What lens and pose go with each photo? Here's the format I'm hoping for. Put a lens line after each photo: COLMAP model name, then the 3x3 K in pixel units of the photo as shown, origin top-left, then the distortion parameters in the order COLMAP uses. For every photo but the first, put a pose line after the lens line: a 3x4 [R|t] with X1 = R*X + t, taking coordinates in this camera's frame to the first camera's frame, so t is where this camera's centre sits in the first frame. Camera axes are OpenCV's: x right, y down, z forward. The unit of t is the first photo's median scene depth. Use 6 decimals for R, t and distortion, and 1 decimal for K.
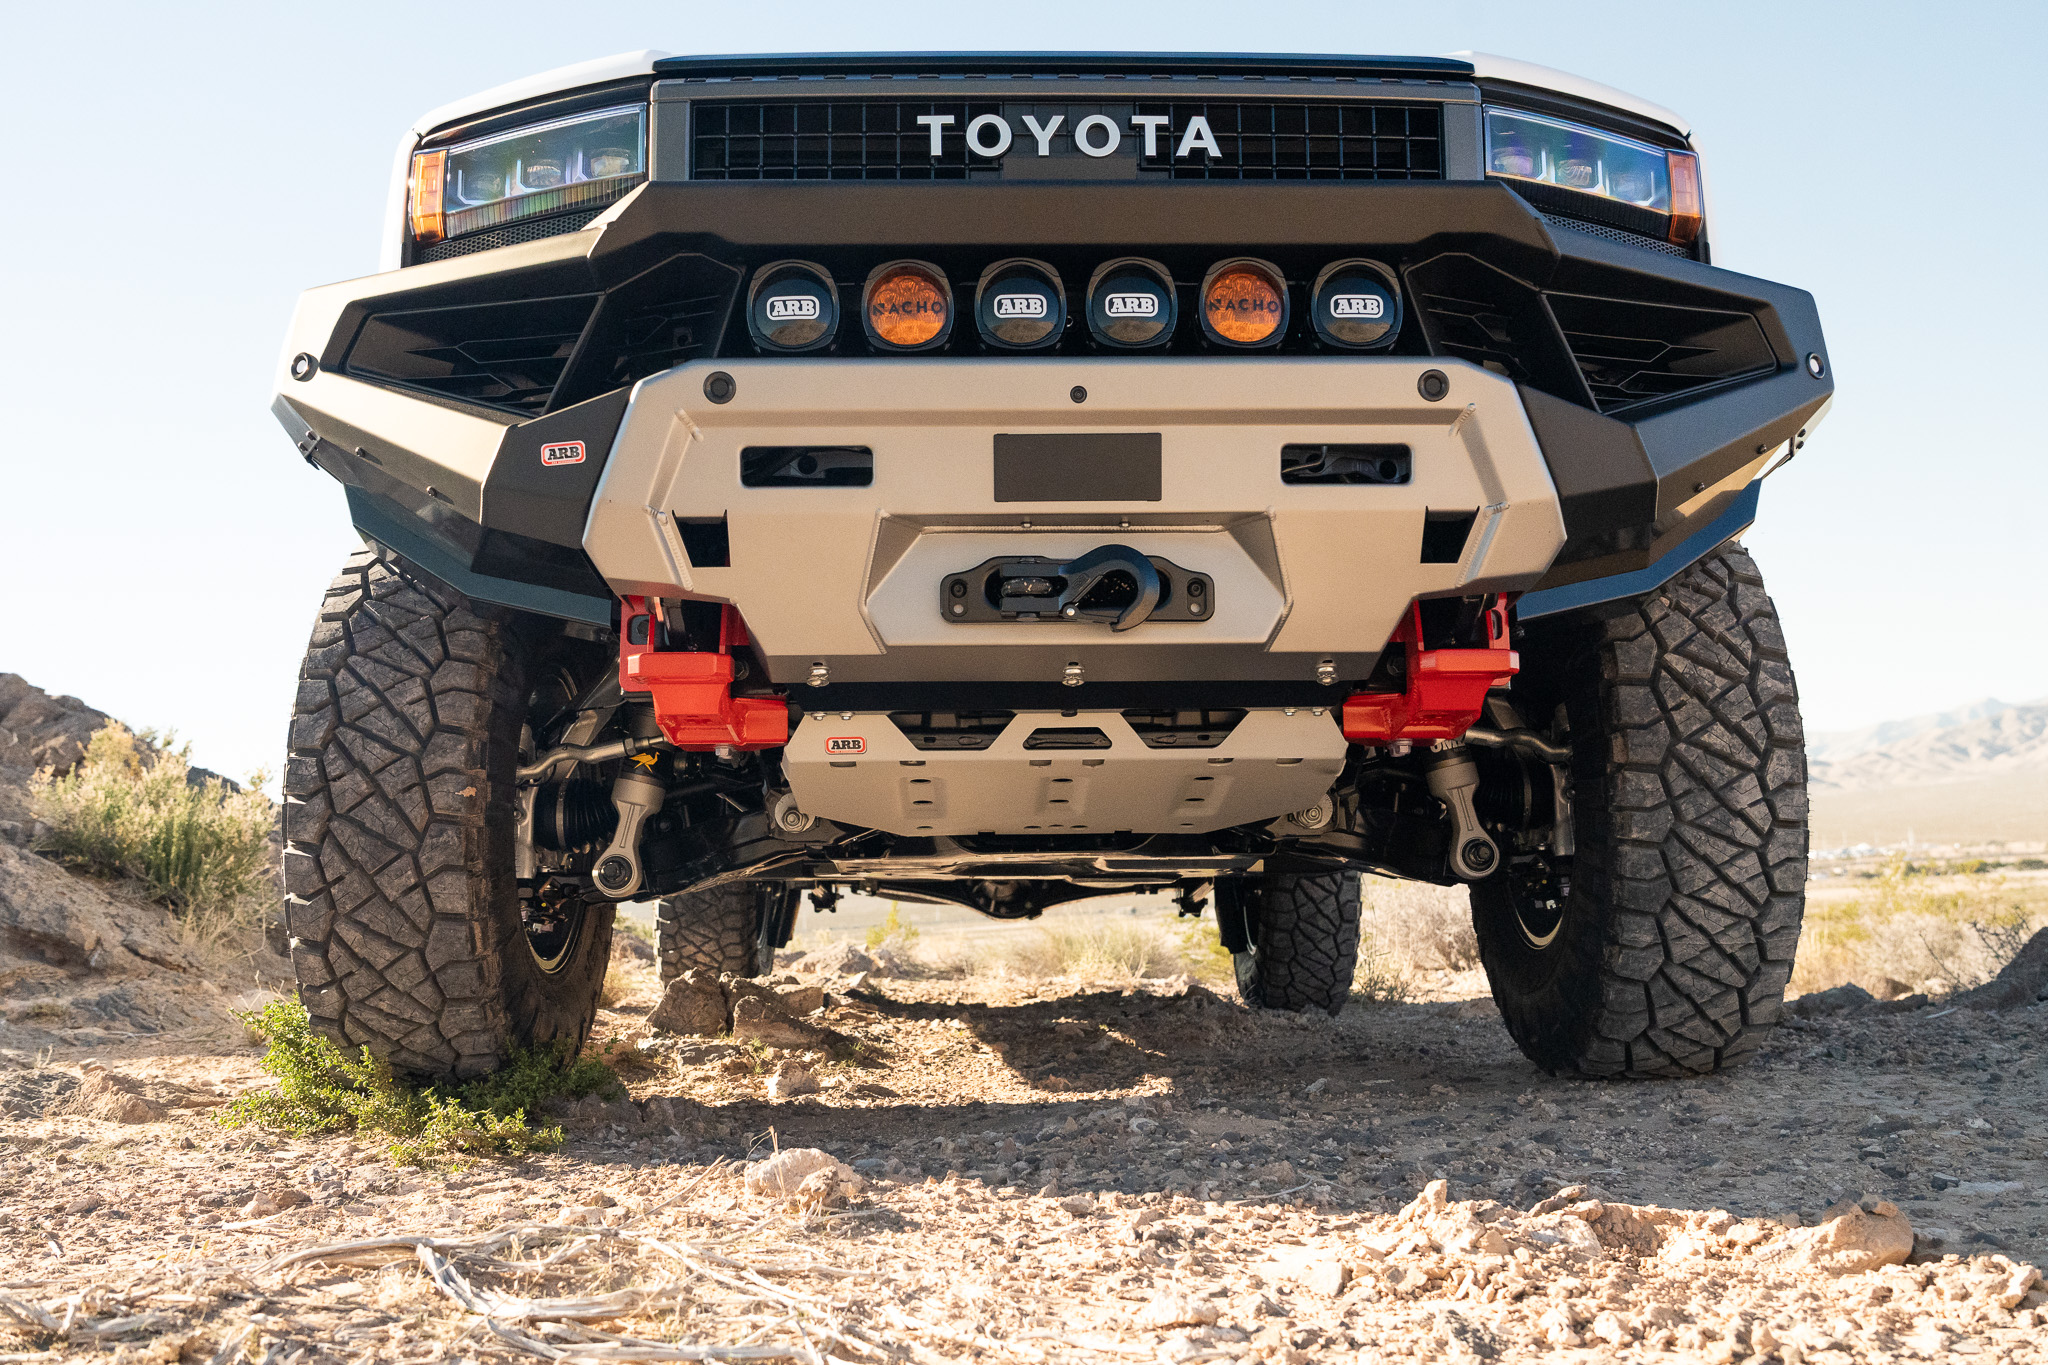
lens RADIAL K [[1841.6, 0, 1025.6], [0, 1841.6, 675.8], [0, 0, 1]] dist [0.030640, 0.003365]
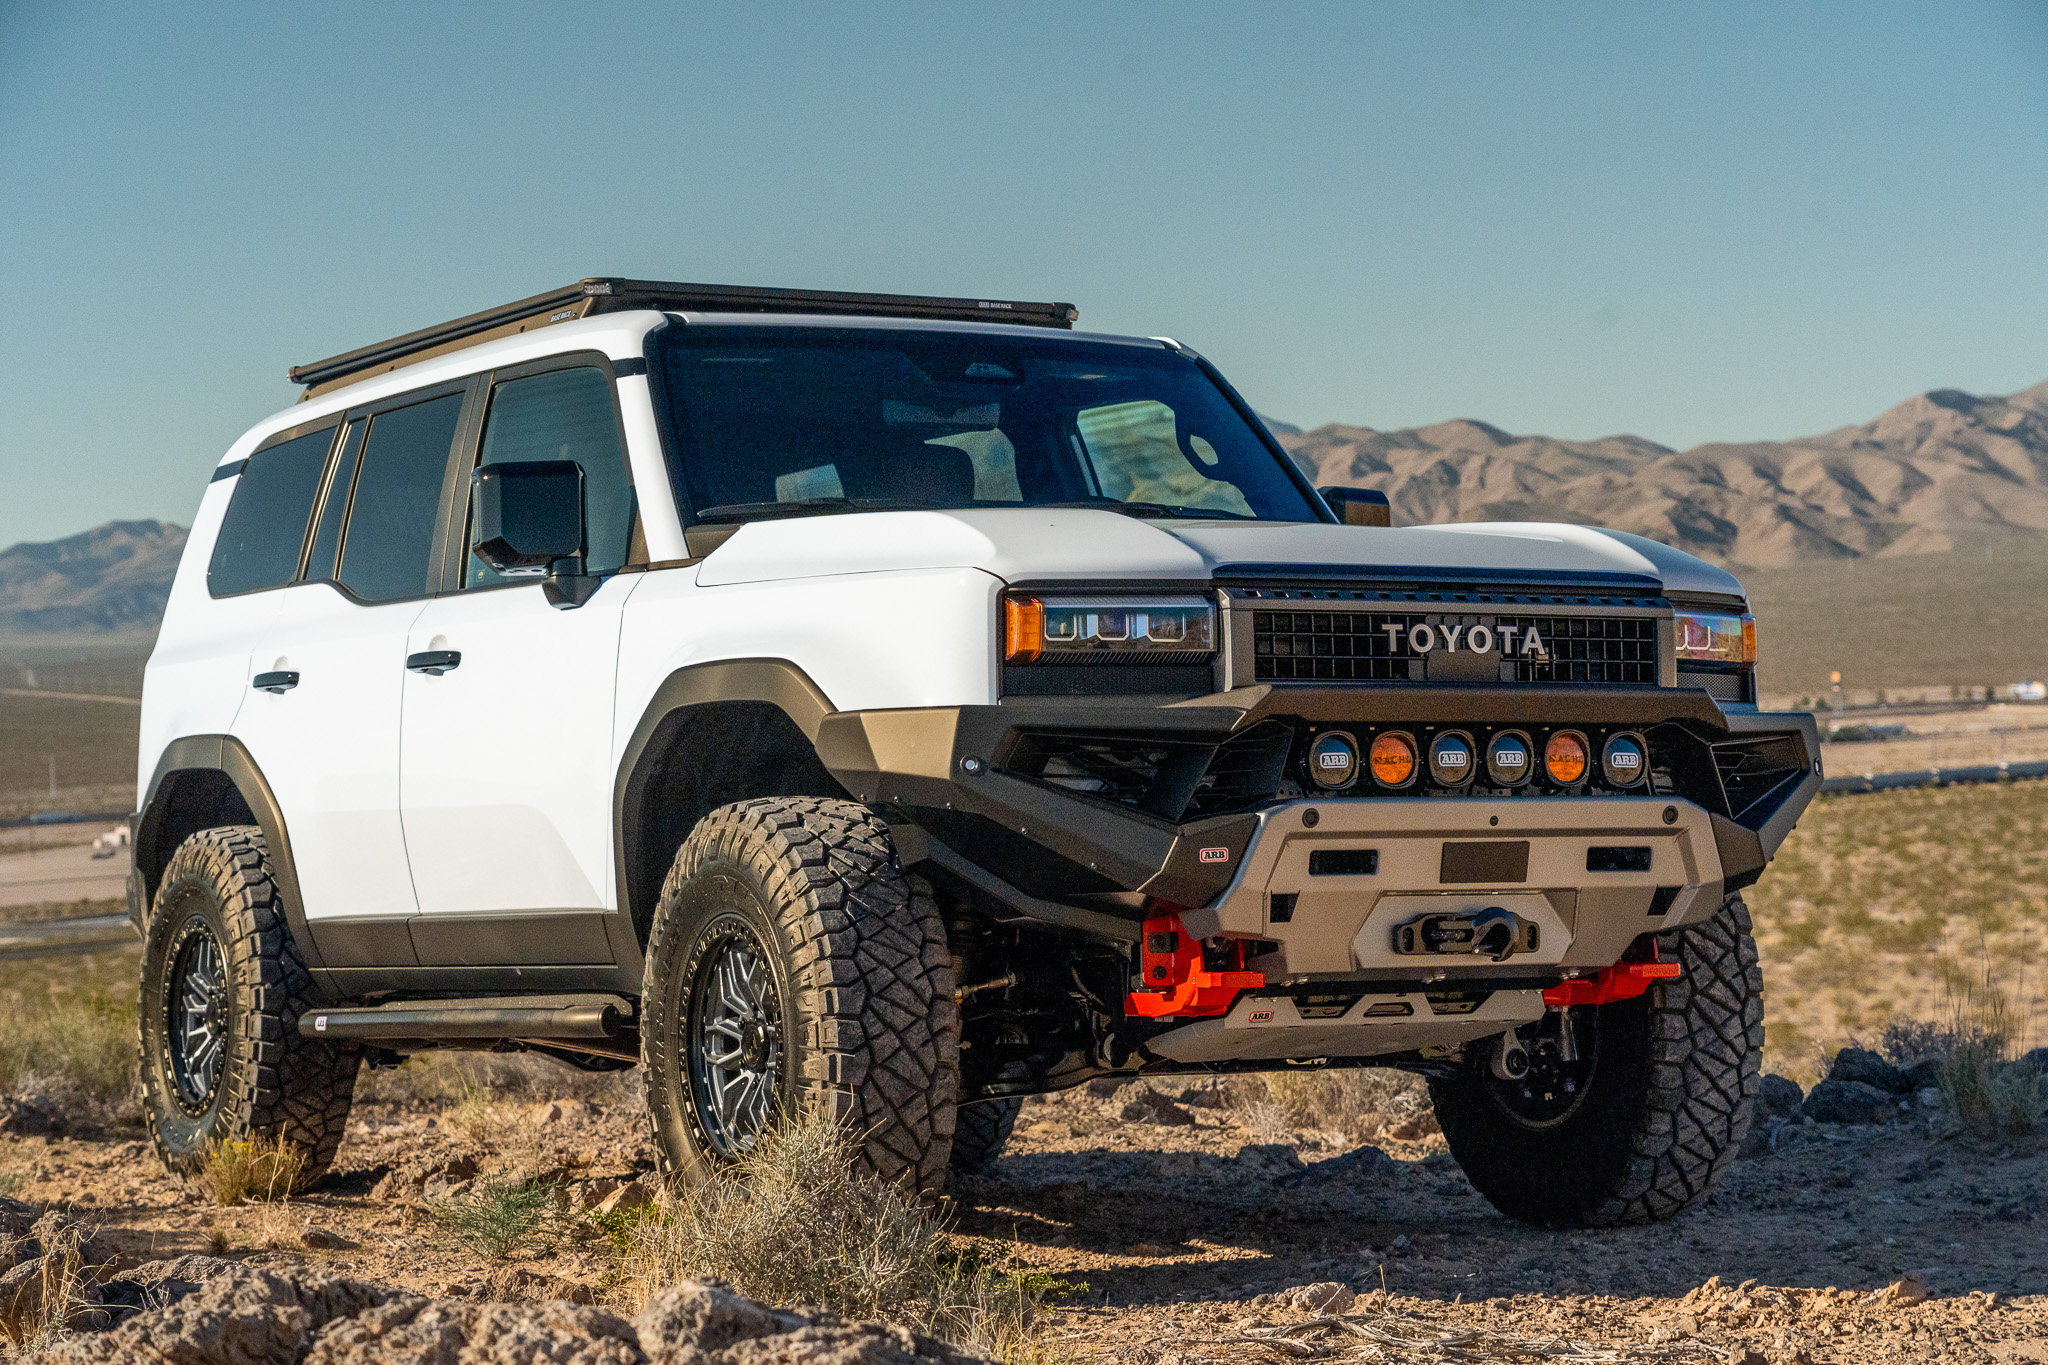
lens RADIAL K [[4538.3, 0, 1024.1], [0, 4538.3, 683.7], [0, 0, 1]] dist [0.098455, 0.000000]
pose [[0.888263, 0.017978, 0.458984, -1.926734], [-0.055598, 0.996095, 0.068581, -0.462871], [-0.455959, -0.086437, 0.885794, -2.082699]]
